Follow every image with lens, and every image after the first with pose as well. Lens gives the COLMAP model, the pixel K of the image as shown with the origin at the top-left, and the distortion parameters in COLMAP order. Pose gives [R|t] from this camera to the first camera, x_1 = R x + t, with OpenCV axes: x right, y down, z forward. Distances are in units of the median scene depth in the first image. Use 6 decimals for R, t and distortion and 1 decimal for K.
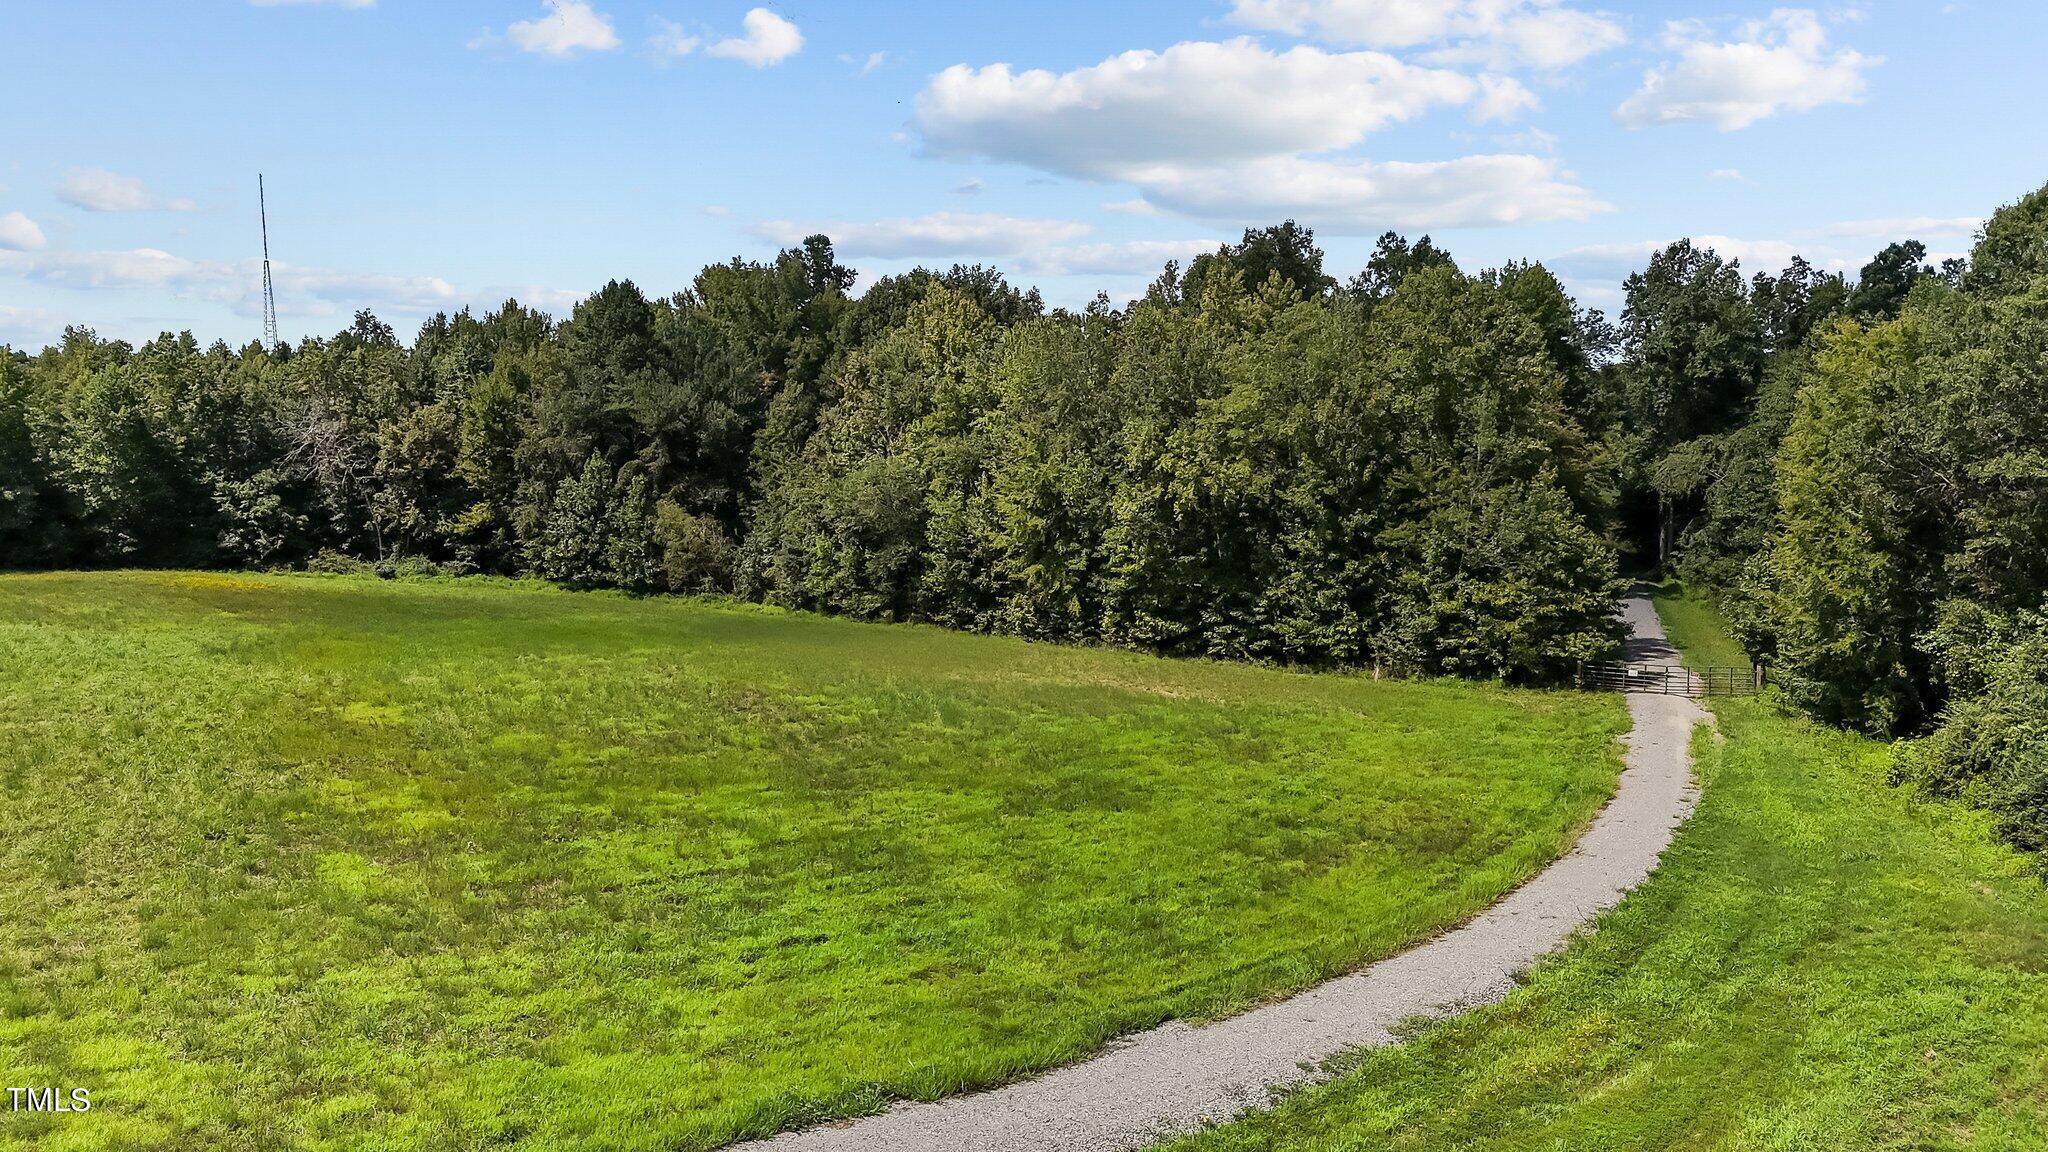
lens RADIAL K [[1504.6, 0, 1027.4], [0, 1504.6, 572.3], [0, 0, 1]] dist [0.091004, -0.088248]
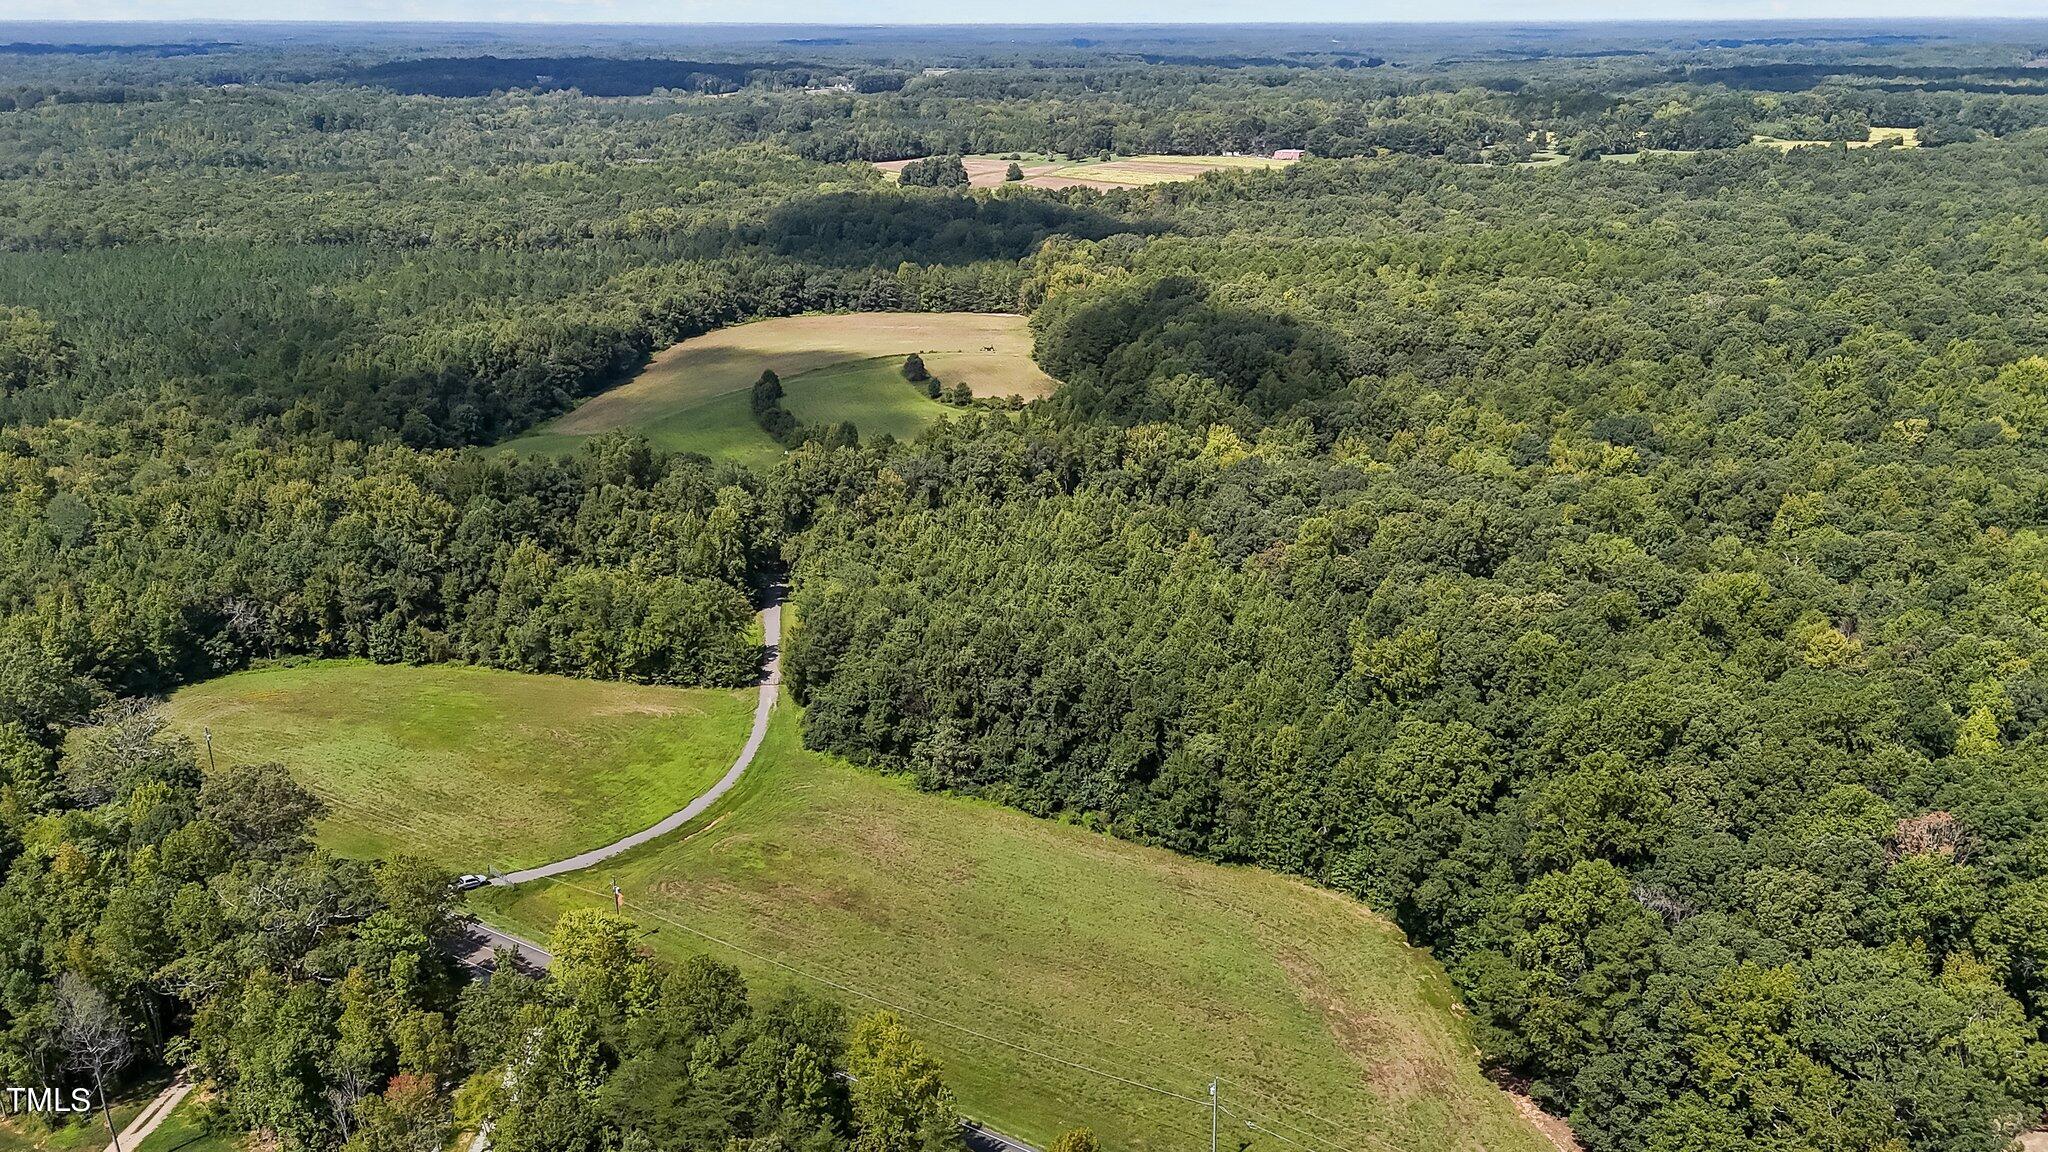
lens RADIAL K [[1533.7, 0, 1016.4], [0, 1533.7, 566.4], [0, 0, 1]] dist [0.081853, -0.079668]
pose [[0.886017, -0.155594, 0.436766, -0.618635], [0.048366, 0.967888, 0.246687, -0.986214], [-0.461124, -0.197444, 0.865090, -2.314102]]
